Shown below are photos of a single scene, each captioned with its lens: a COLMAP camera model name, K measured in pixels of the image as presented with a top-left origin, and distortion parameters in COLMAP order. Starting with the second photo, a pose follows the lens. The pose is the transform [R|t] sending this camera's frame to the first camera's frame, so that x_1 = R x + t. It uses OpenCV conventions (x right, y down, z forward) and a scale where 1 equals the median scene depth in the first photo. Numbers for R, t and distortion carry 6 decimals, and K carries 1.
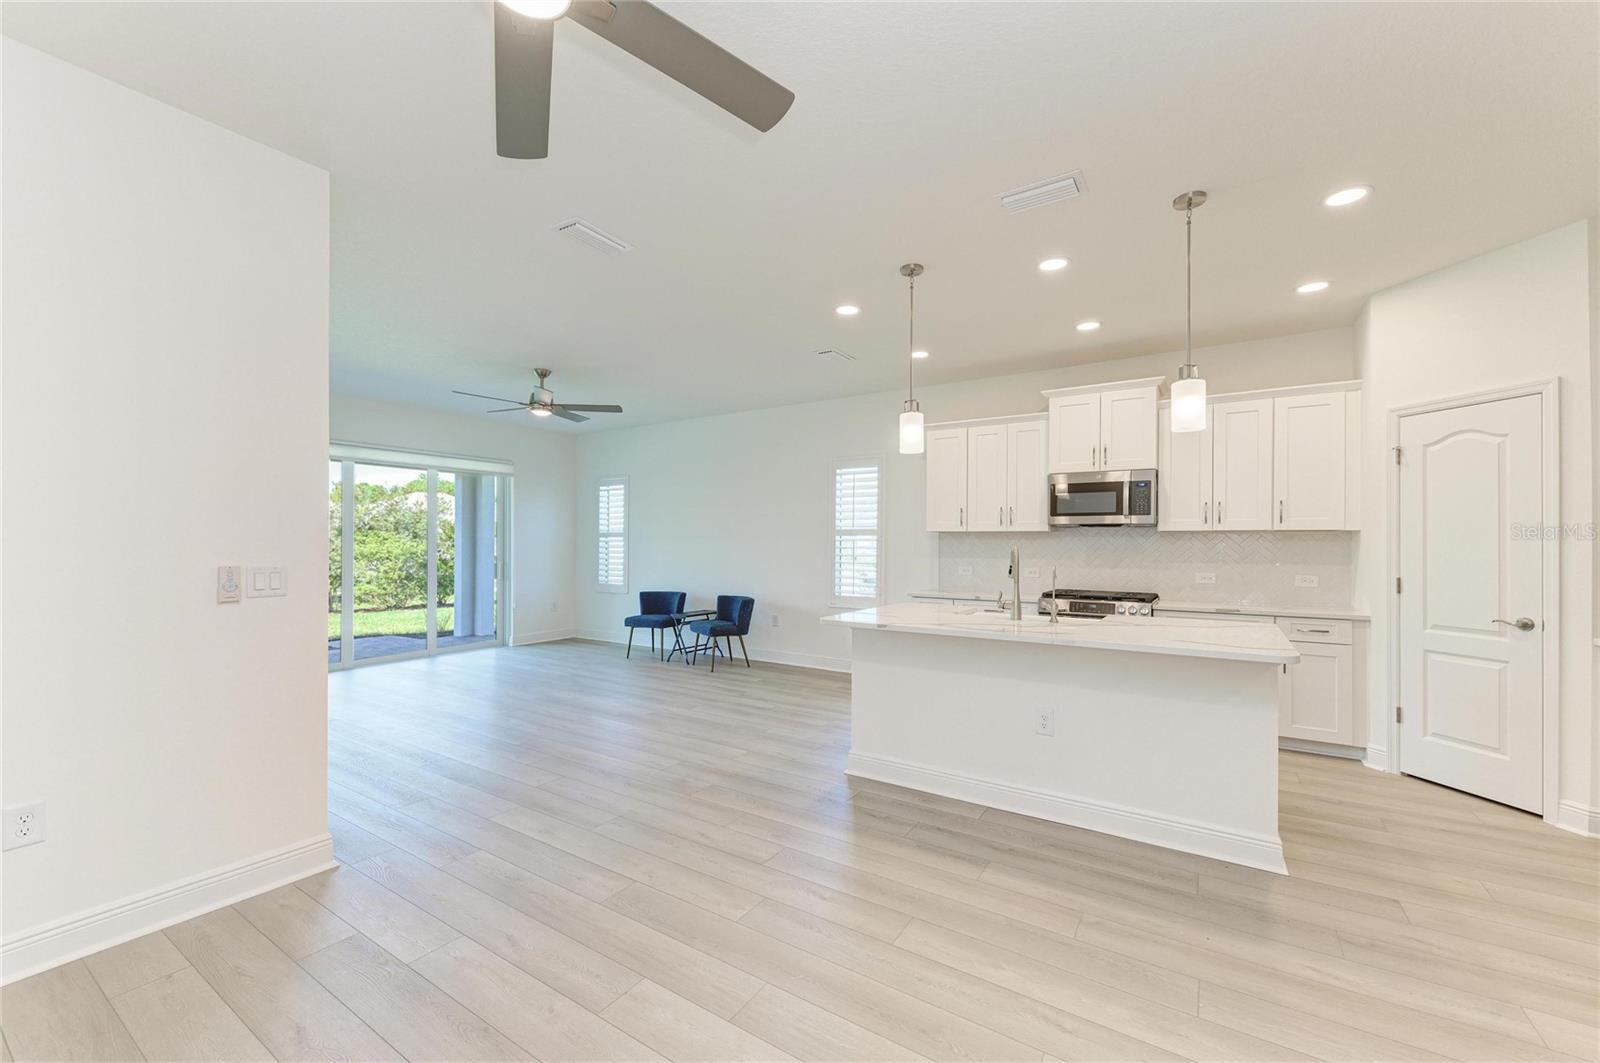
lens RADIAL K [[637.6, 0, 803.6], [0, 637.6, 538.7], [0, 0, 1]] dist [0.003123, -0.000125]
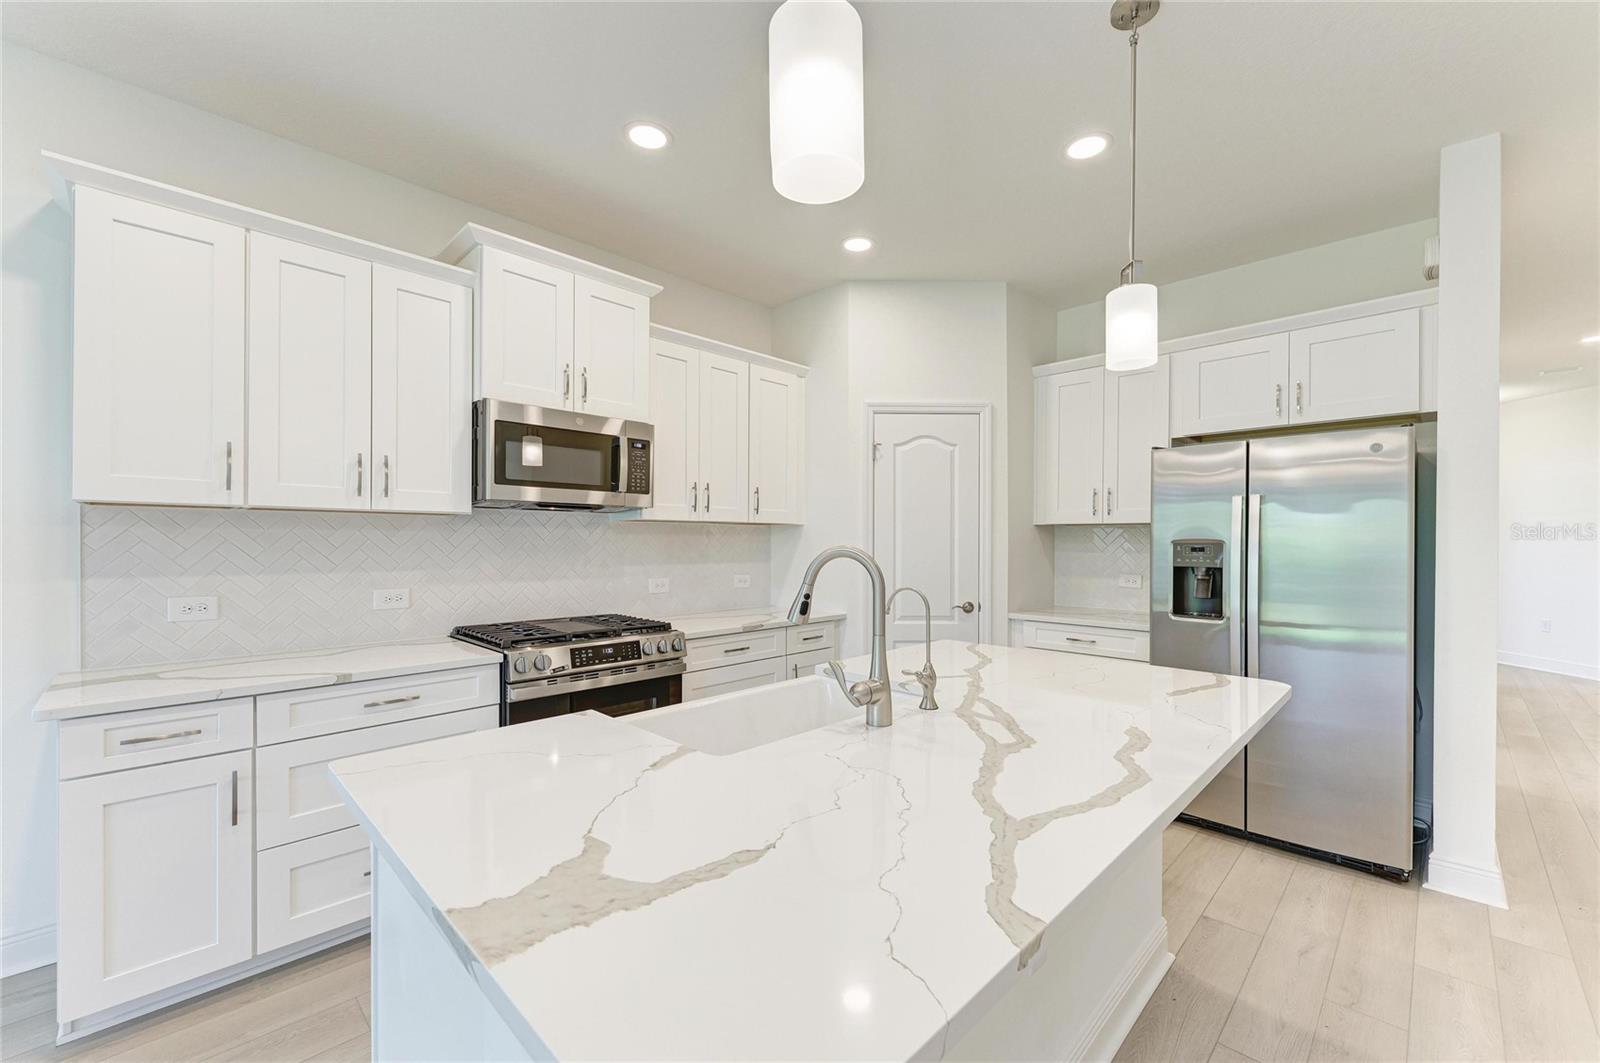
lens RADIAL K [[637.6, 0, 805.3], [0, 637.6, 539.9], [0, 0, 1]] dist [0.003123, -0.000125]
pose [[0.191954, -0.002129, 0.981402, -0.058820], [-0.009294, 0.999949, 0.003987, 0.005058], [-0.981360, -0.009887, 0.191925, 0.722234]]
